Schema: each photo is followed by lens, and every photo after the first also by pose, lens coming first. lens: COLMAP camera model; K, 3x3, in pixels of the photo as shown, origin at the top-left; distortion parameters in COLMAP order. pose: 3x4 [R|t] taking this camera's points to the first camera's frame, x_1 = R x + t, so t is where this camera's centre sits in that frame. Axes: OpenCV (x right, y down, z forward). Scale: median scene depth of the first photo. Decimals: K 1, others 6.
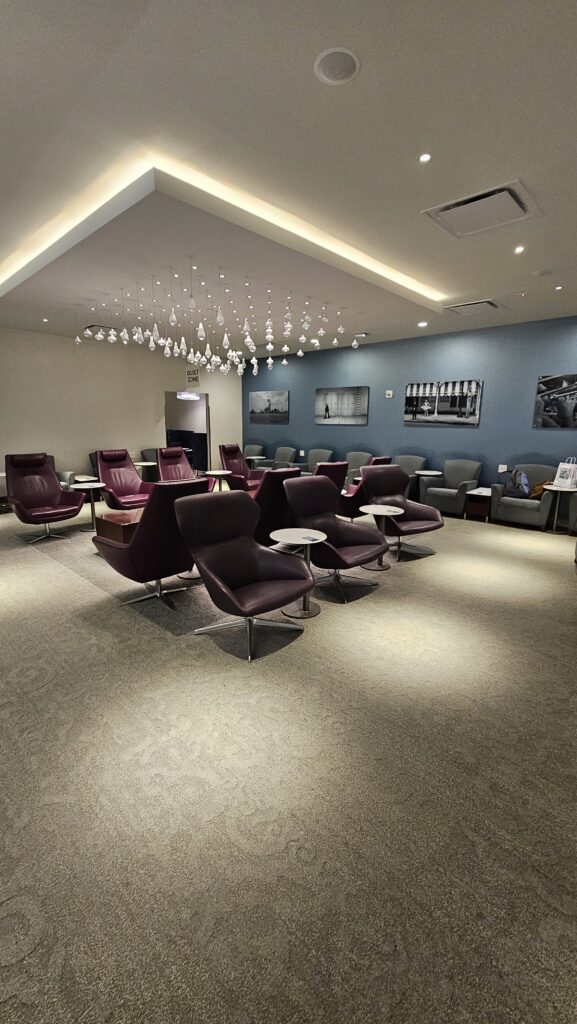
lens RADIAL K [[428.0, 0, 283.4], [0, 428.0, 510.4], [0, 0, 1]] dist [0.002222, 0.000169]
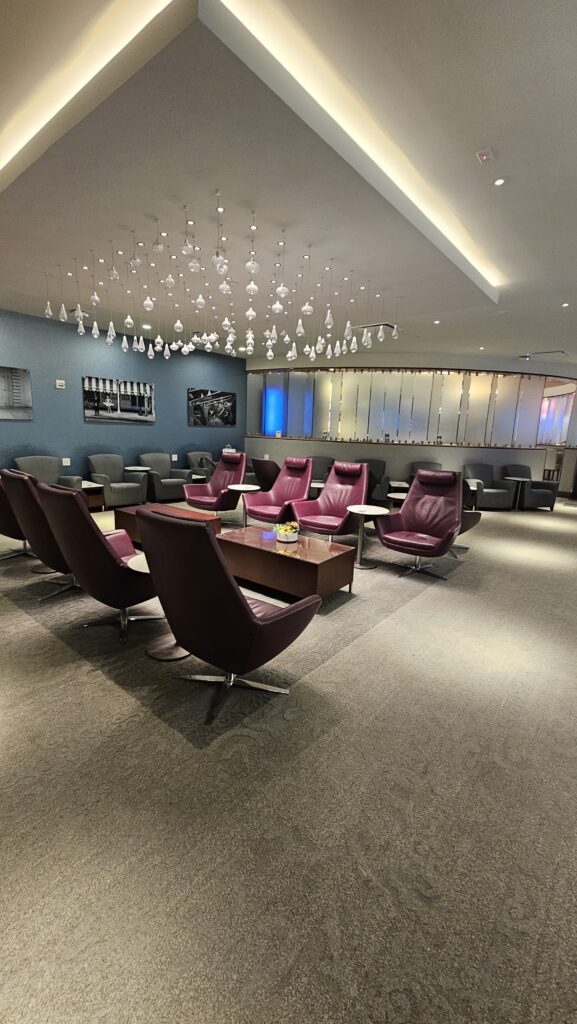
lens RADIAL K [[428.0, 0, 282.3], [0, 428.0, 514.7], [0, 0, 1]] dist [0.002222, 0.000169]
pose [[-0.078283, -0.213357, 0.973833, -0.738673], [0.170756, 0.959526, 0.223949, -0.154580], [-0.982199, 0.183819, -0.038682, 0.722114]]
